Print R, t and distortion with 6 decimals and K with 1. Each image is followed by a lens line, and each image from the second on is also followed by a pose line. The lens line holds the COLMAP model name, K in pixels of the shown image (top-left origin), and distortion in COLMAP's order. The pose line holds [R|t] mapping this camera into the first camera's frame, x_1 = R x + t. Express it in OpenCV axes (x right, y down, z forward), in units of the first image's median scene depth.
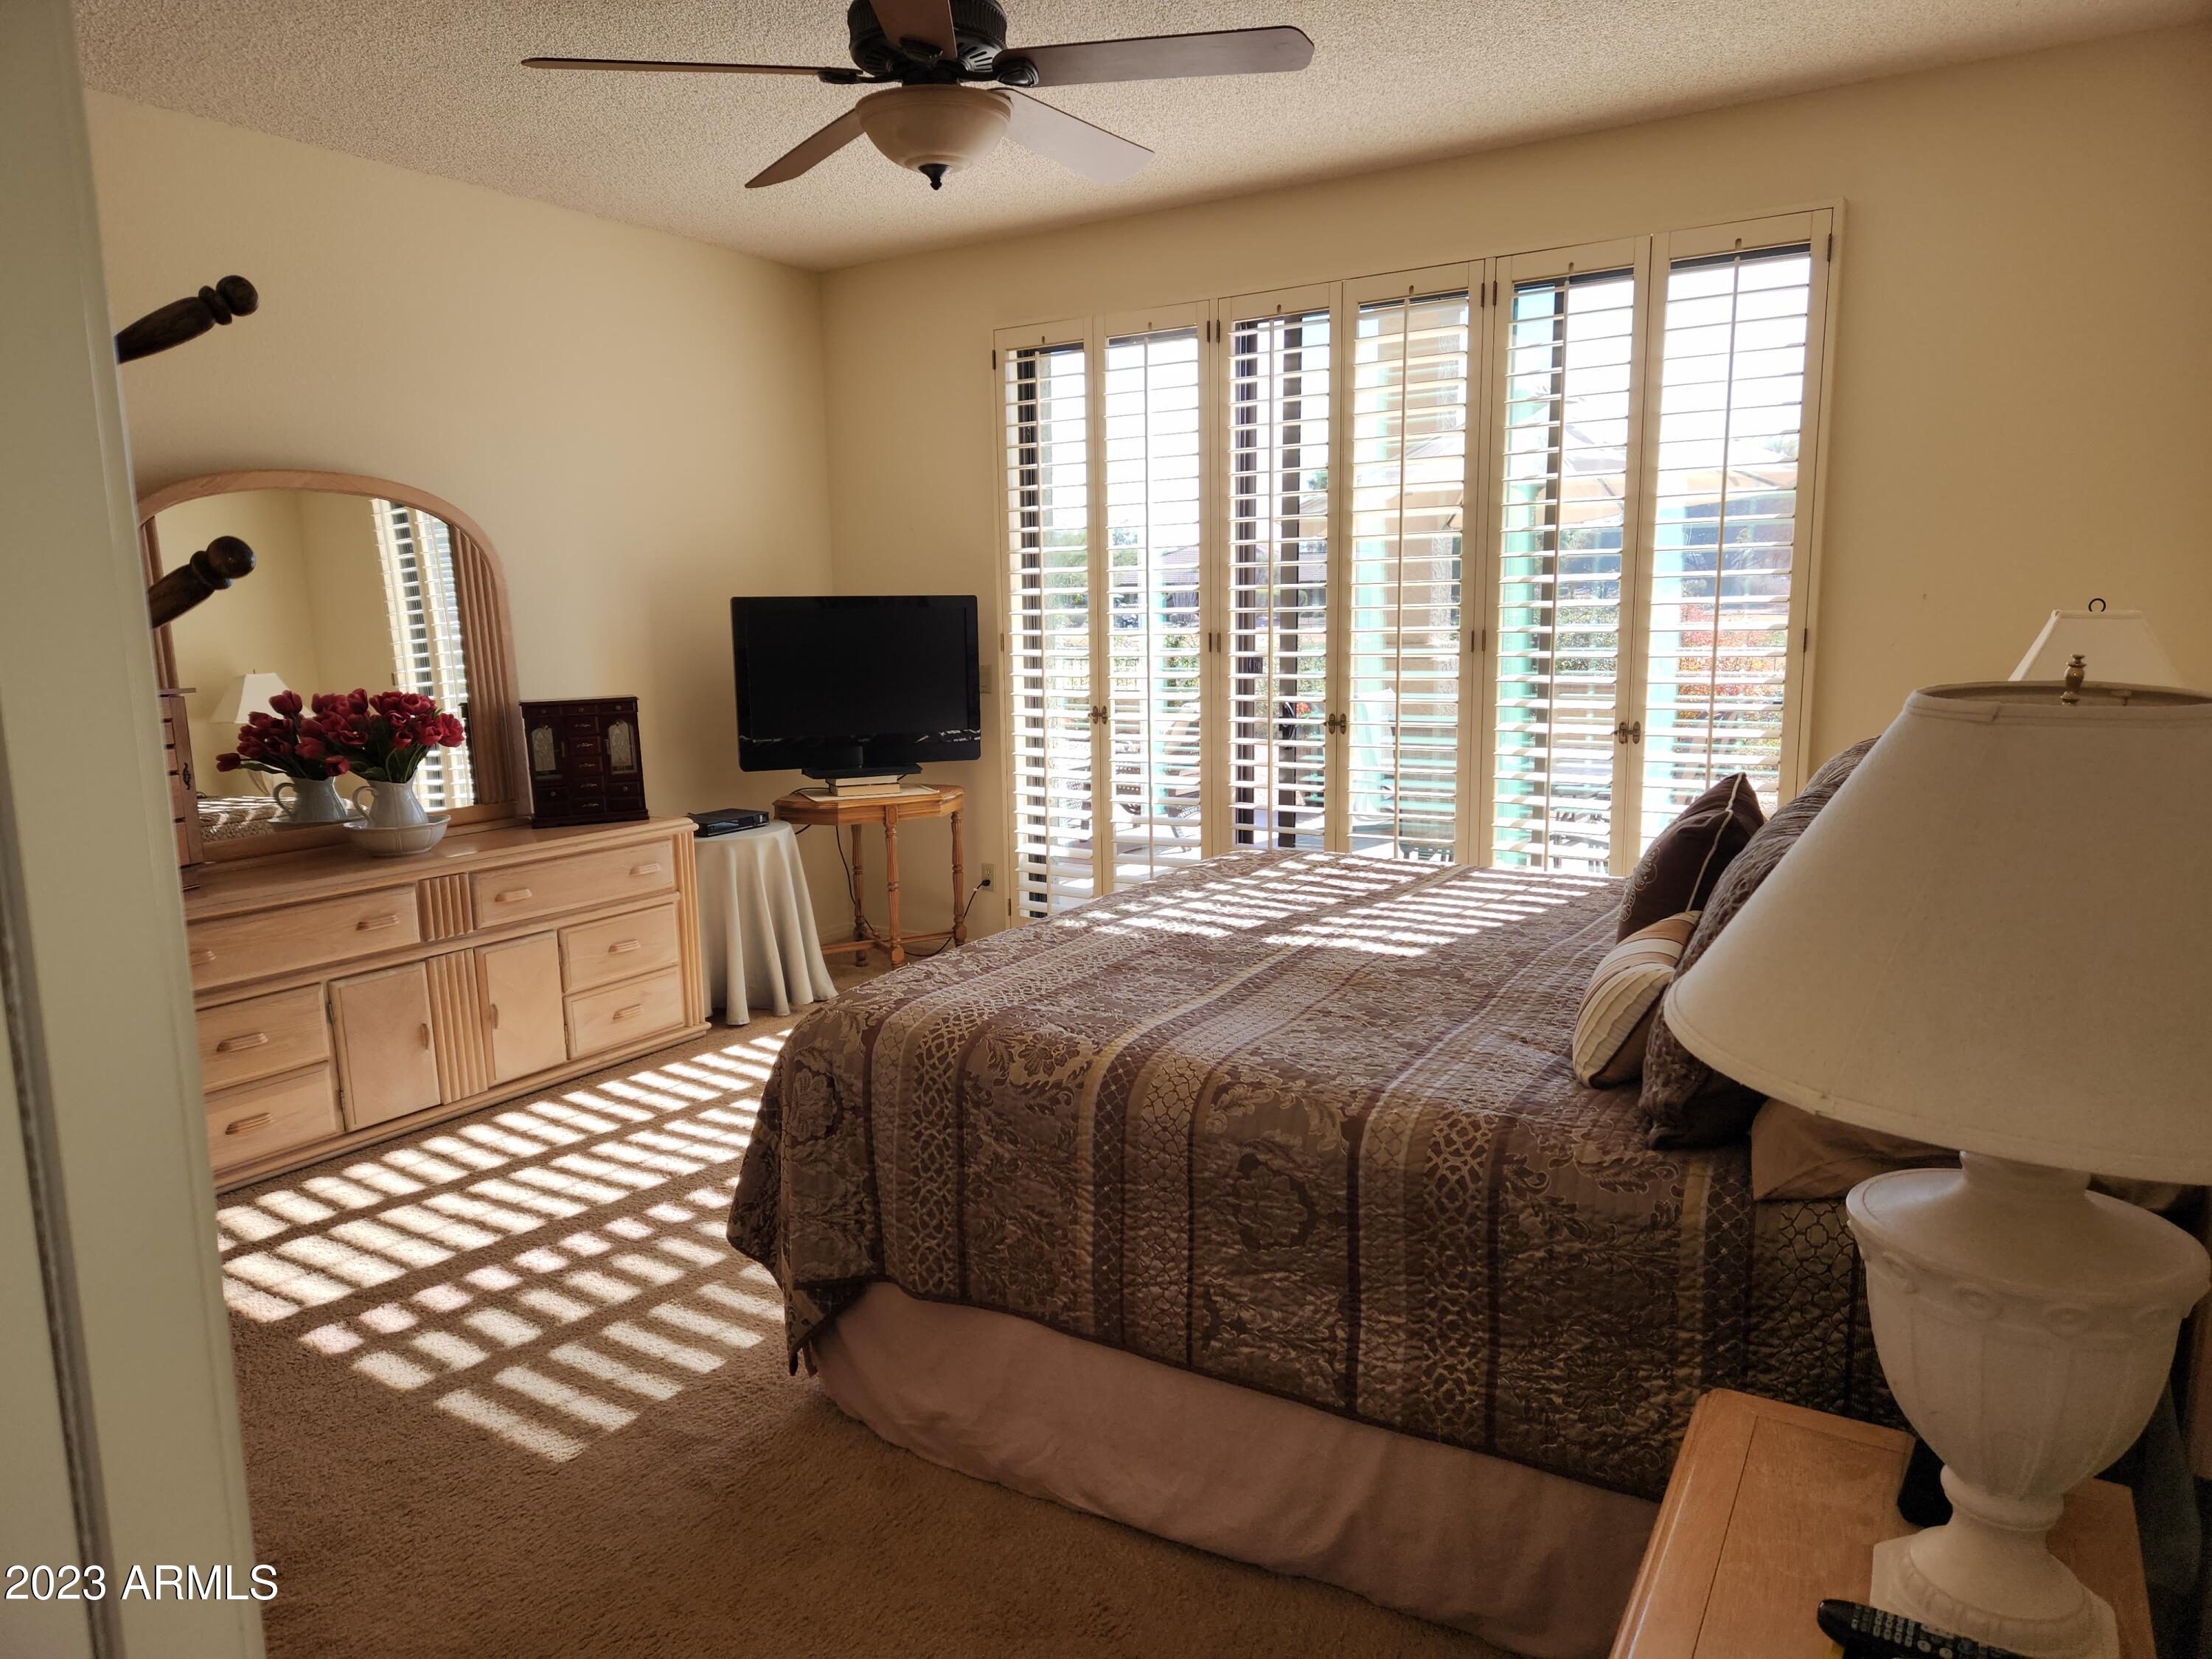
lens RADIAL K [[1444.8, 0, 1106.0], [0, 1444.8, 829.5], [0, 0, 1]] dist [0.145109, -0.055710]
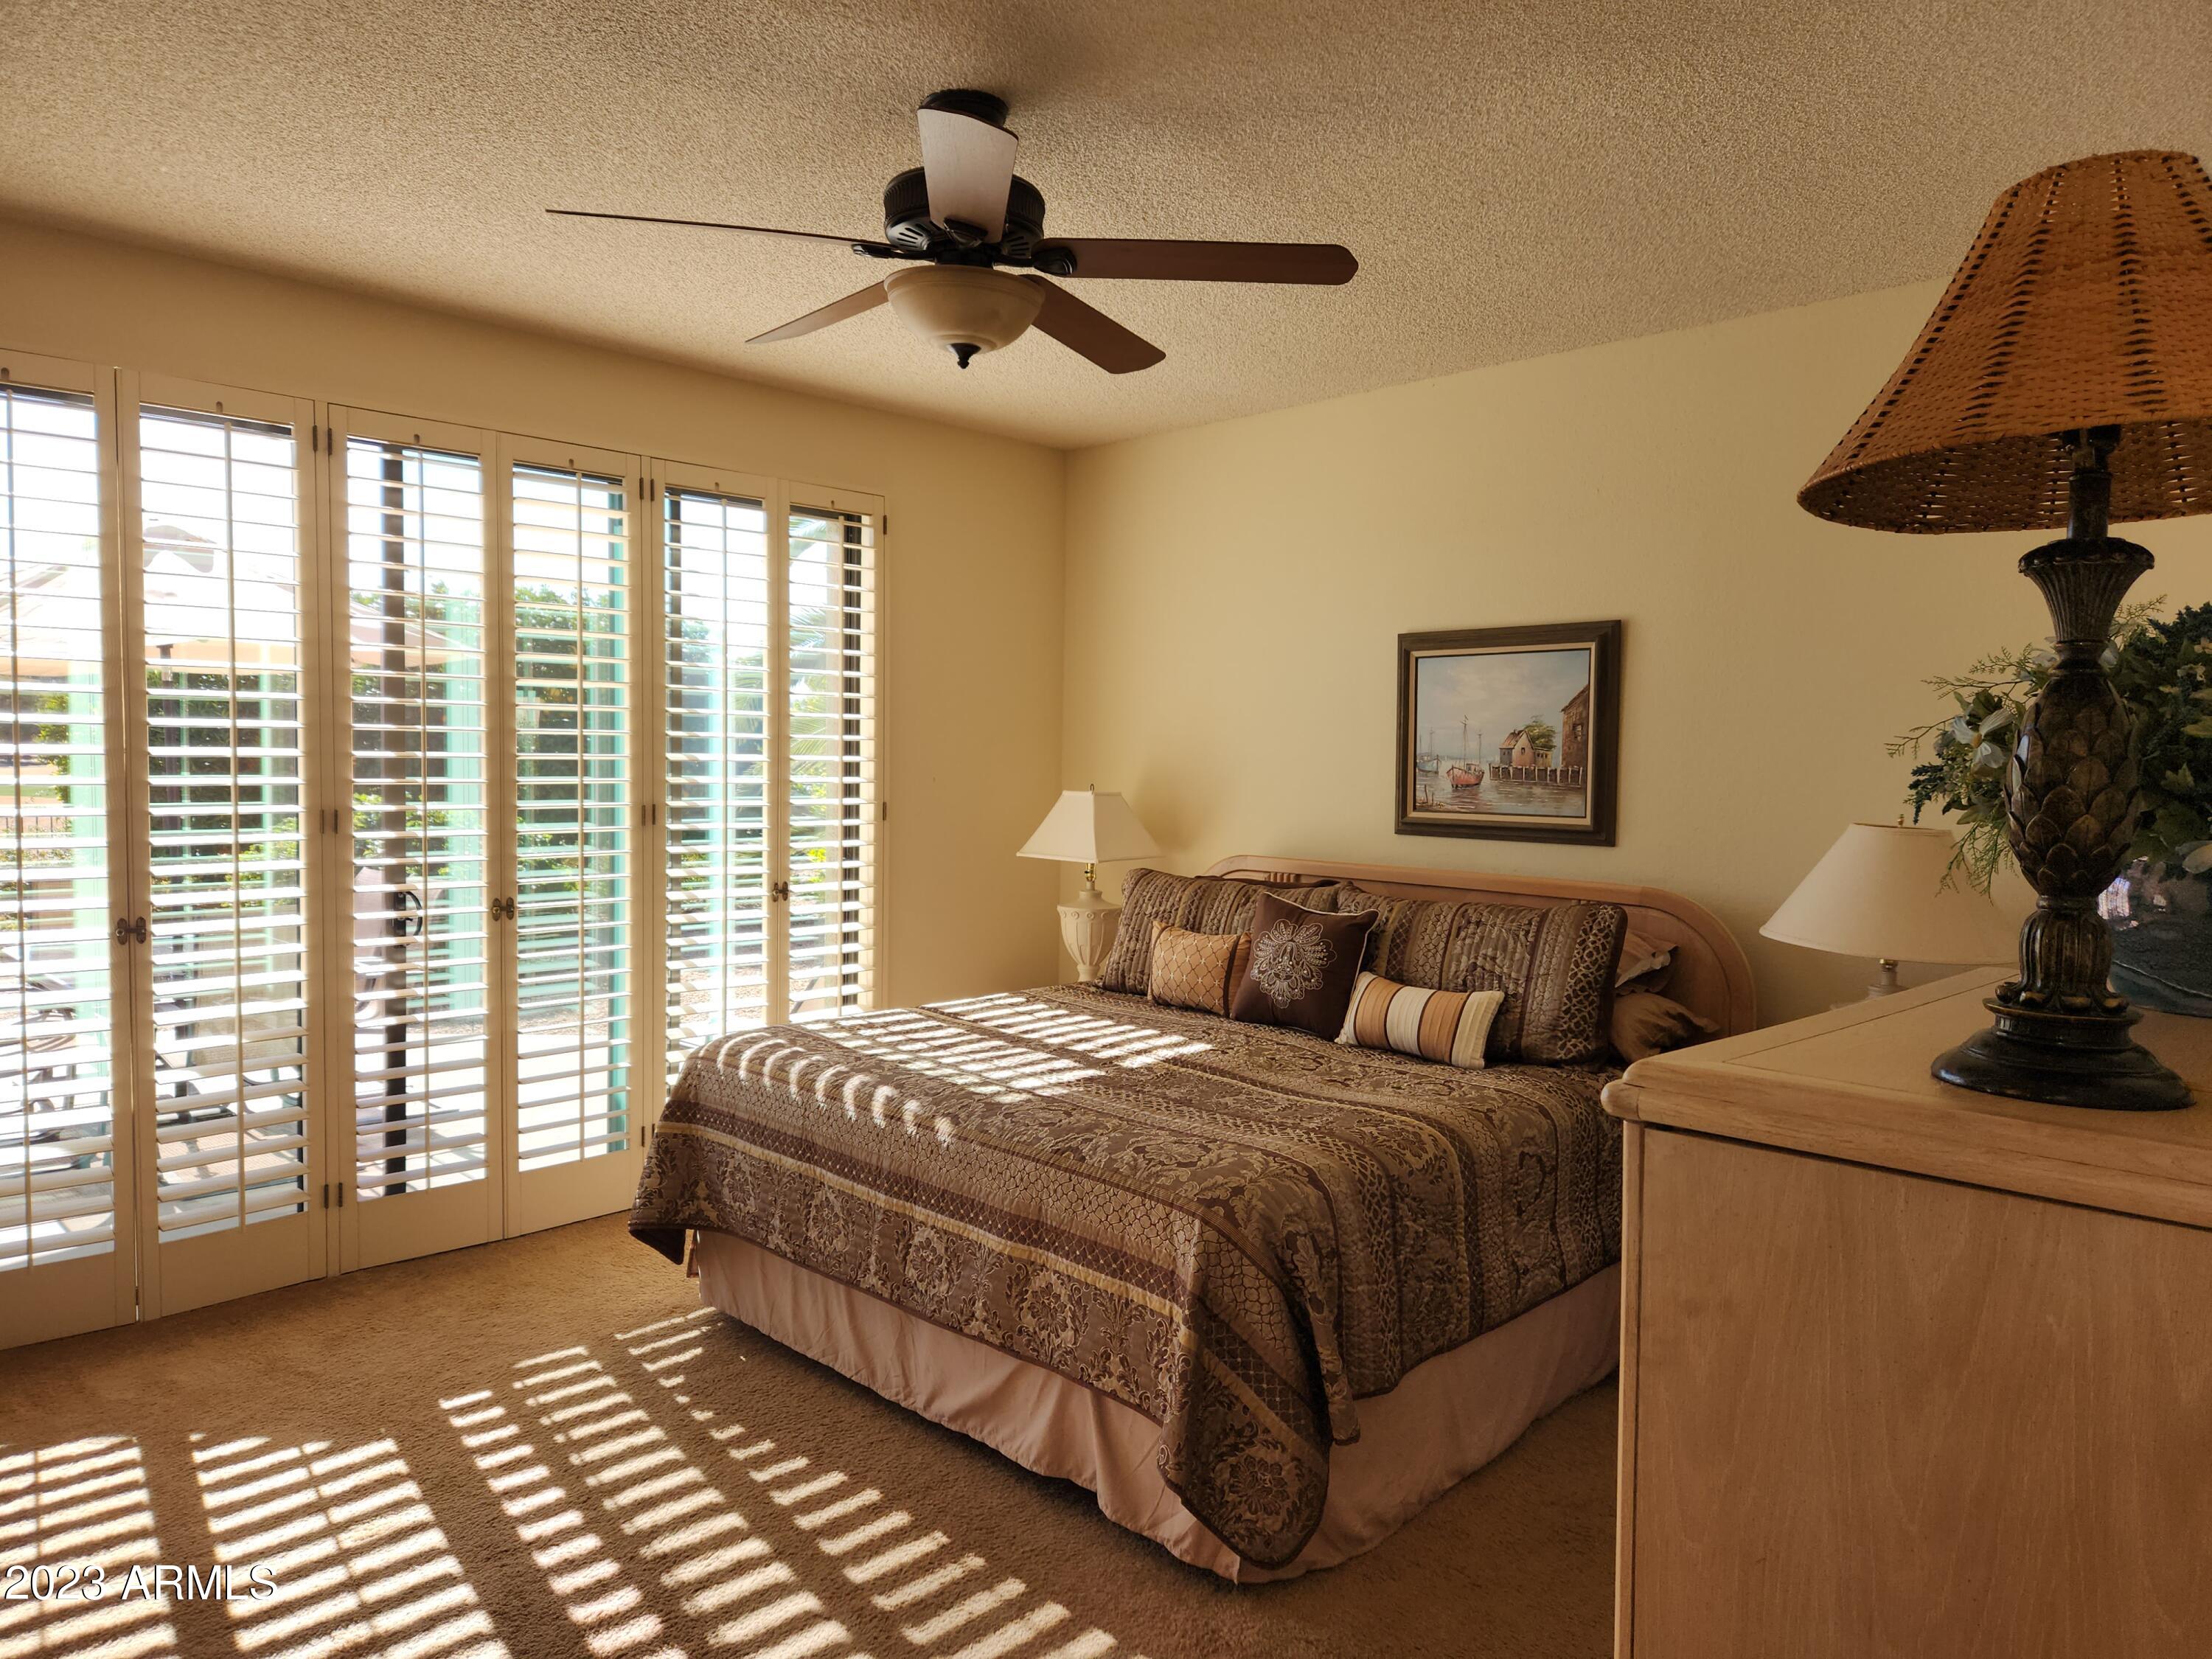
lens RADIAL K [[1534.4, 0, 1106.0], [0, 1534.4, 829.5], [0, 0, 1]] dist [0.078116, -0.071240]
pose [[0.221356, -0.027661, 0.974801, -0.782195], [0.142488, 0.989787, -0.004270, -0.080223], [-0.964727, 0.139842, 0.223037, 0.517222]]
